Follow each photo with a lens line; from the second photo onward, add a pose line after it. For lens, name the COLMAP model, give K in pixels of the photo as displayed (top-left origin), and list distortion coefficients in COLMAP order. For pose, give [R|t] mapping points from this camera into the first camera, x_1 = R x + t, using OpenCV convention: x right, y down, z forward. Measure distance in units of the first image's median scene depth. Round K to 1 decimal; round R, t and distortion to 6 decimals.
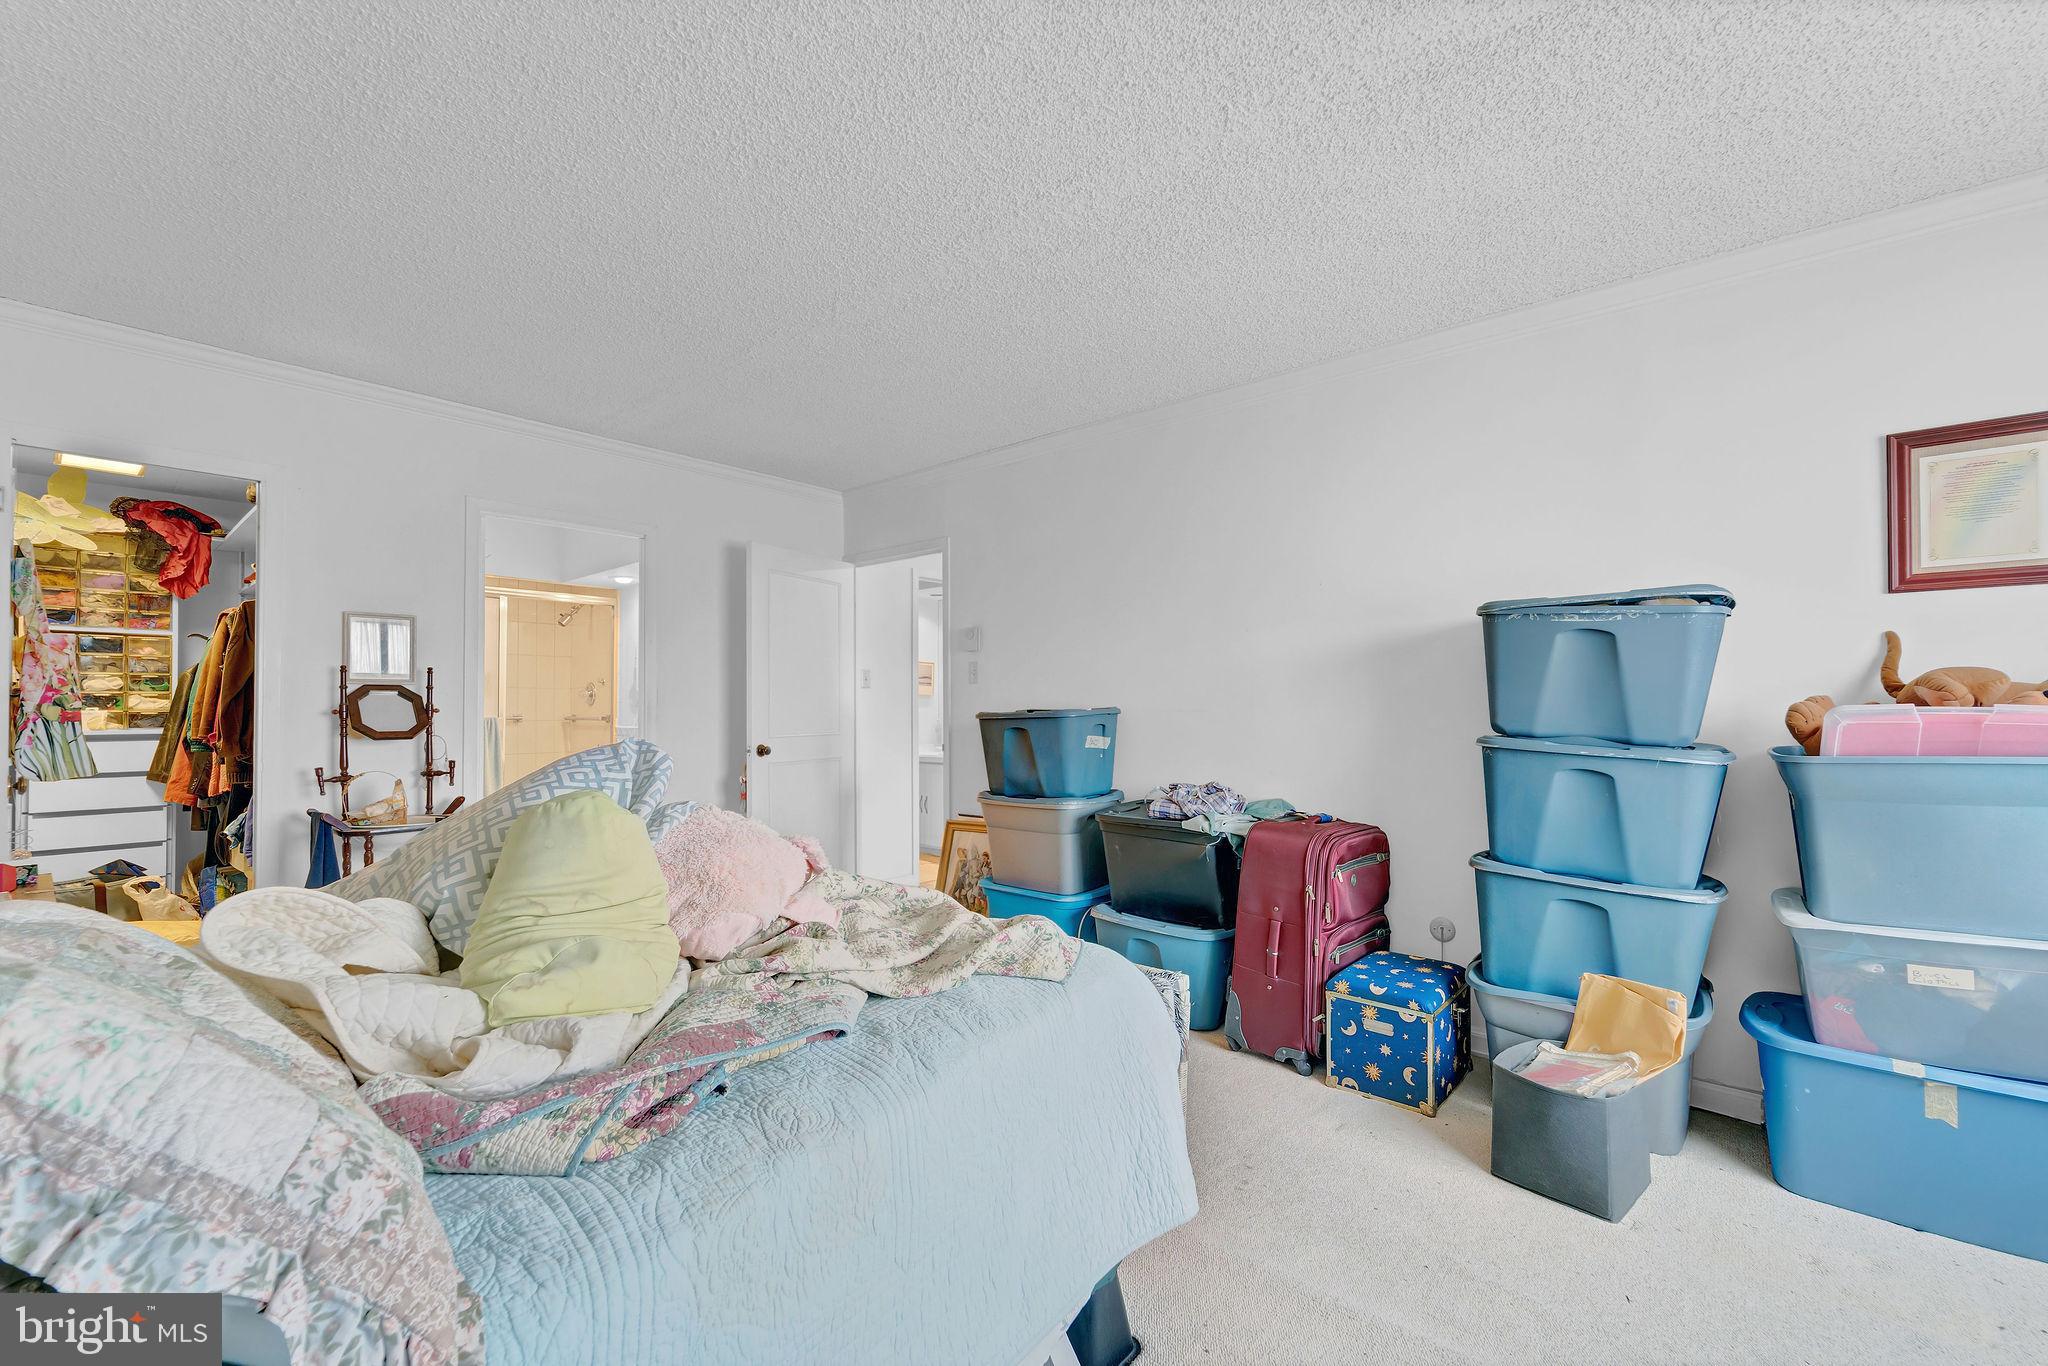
lens RADIAL K [[840.1, 0, 1010.8], [0, 840.1, 692.3], [0, 0, 1]] dist [-0.000661, -0.000007]
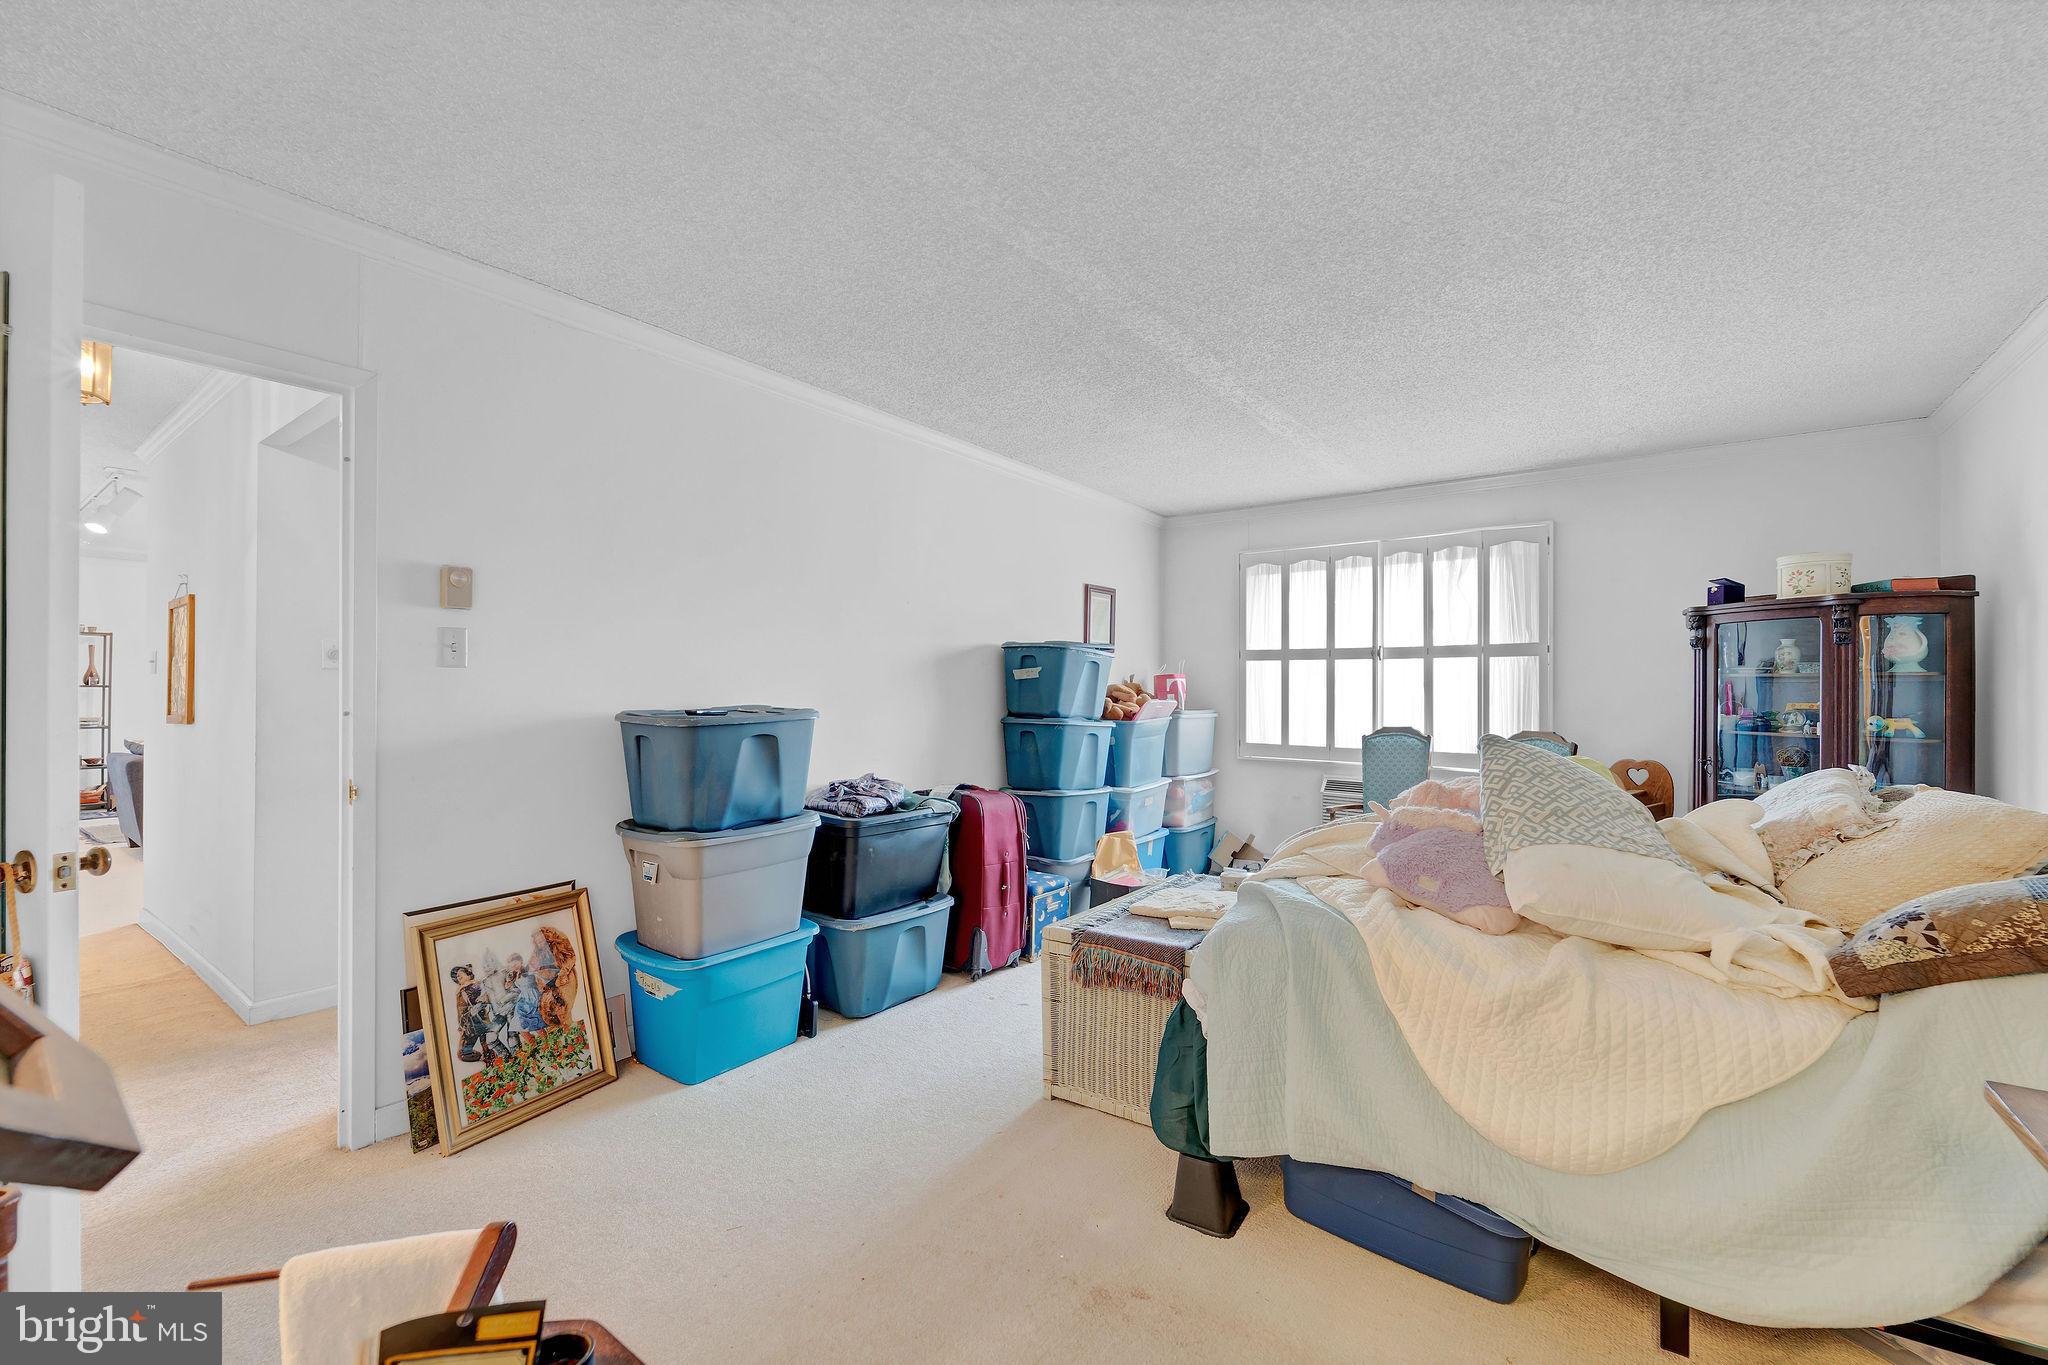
lens RADIAL K [[840.1, 0, 1010.8], [0, 840.1, 691.8], [0, 0, 1]] dist [-0.000661, -0.000007]
pose [[-0.078333, 0.002813, 0.996923, -0.773098], [-0.012459, 0.999915, -0.003801, 0.004112], [-0.996849, -0.012719, -0.078291, 0.836251]]
